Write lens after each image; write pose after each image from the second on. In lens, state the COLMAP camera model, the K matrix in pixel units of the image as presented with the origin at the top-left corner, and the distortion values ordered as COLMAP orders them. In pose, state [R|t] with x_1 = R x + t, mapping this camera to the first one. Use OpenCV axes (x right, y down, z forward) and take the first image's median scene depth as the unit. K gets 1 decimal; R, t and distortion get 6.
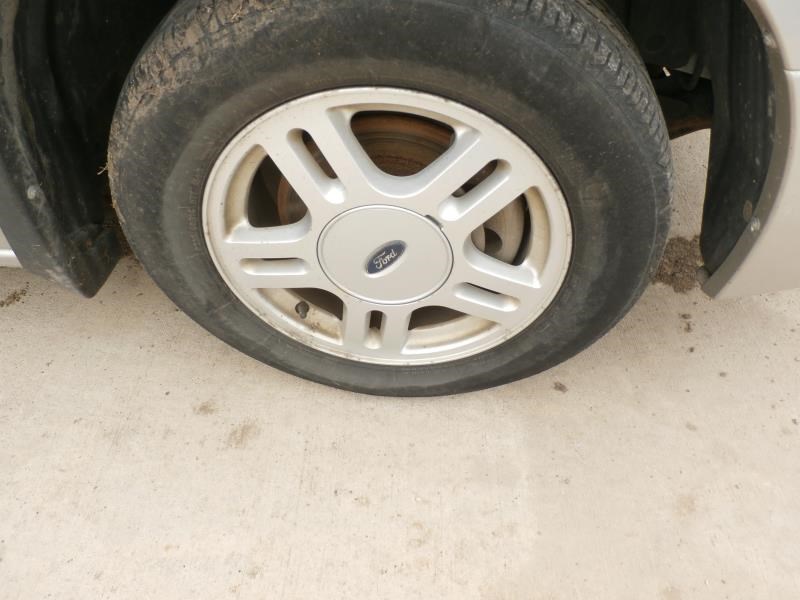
lens RADIAL K [[602.6, 0, 401.3], [0, 602.6, 310.9], [0, 0, 1]] dist [-0.000430, -0.002097]
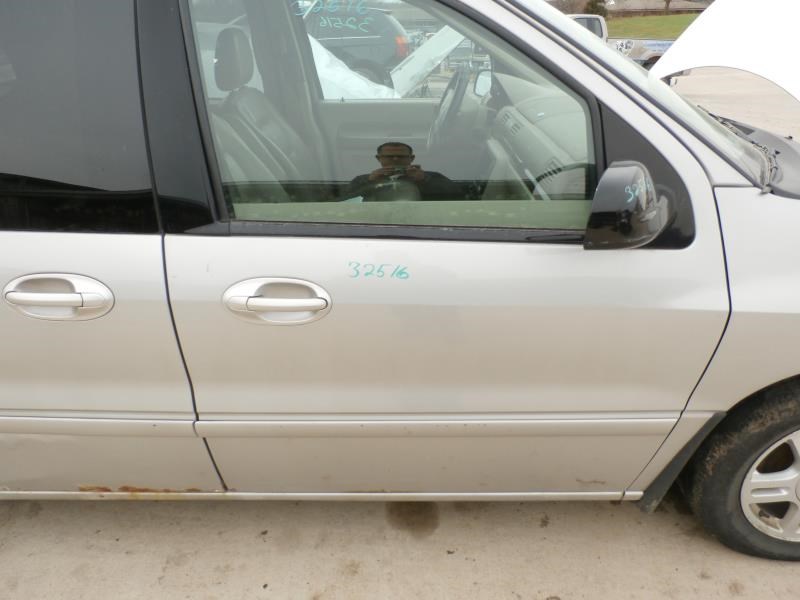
lens RADIAL K [[602.6, 0, 401.3], [0, 602.6, 310.9], [0, 0, 1]] dist [-0.000430, -0.002097]
pose [[0.997813, -0.054386, 0.037563, -1.422678], [0.064294, 0.930461, -0.360705, 0.015935], [-0.015334, 0.362331, 0.931923, -1.095057]]
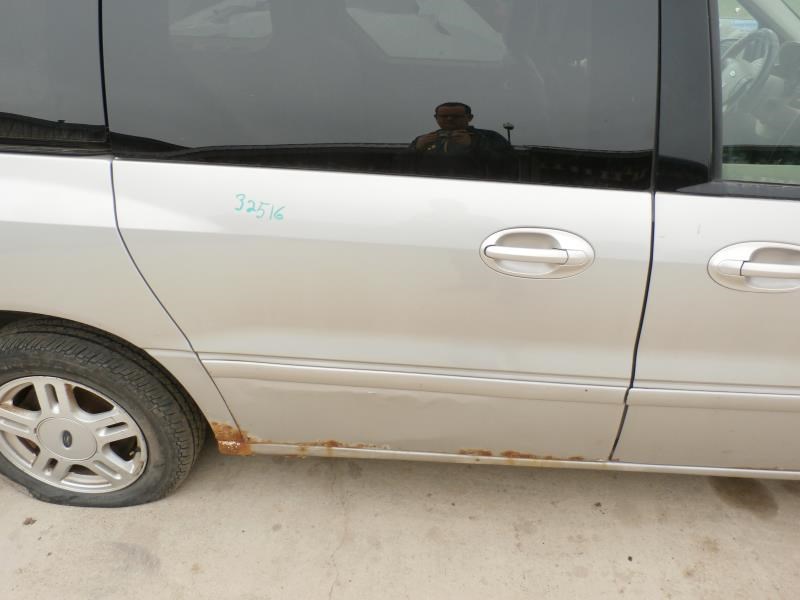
lens RADIAL K [[634.4, 0, 389.3], [0, 634.4, 298.4], [0, 0, 1]] dist [-0.084677, 0.077938]
pose [[0.999853, -0.012430, -0.011813, -2.612378], [0.007792, 0.942992, -0.332726, -0.015045], [0.015275, 0.332585, 0.942950, -1.081299]]
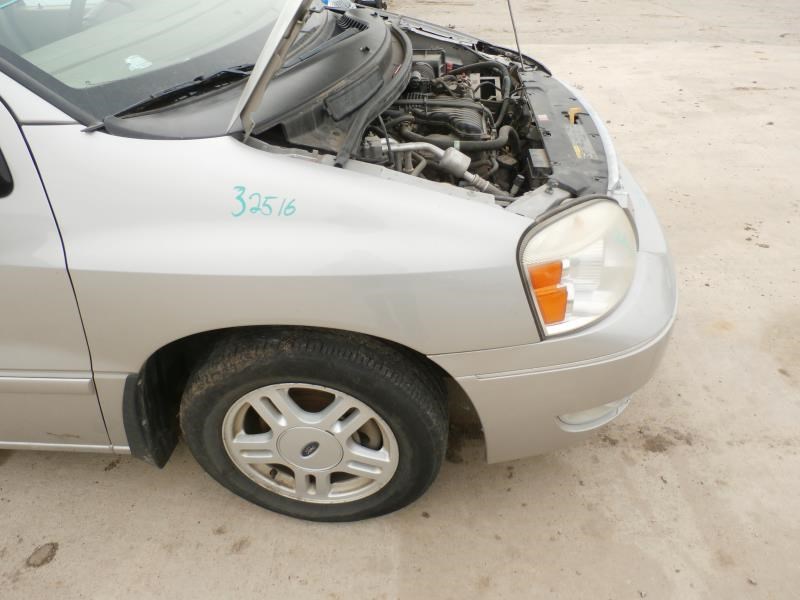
lens RADIAL K [[601.5, 0, 400.0], [0, 601.5, 300.0], [0, 0, 1]] dist [-0.021568, -0.007632]
pose [[0.998863, -0.032027, -0.035318, 0.316677], [0.023127, 0.973267, -0.228508, -0.093214], [0.041692, 0.227431, 0.972901, -0.930476]]
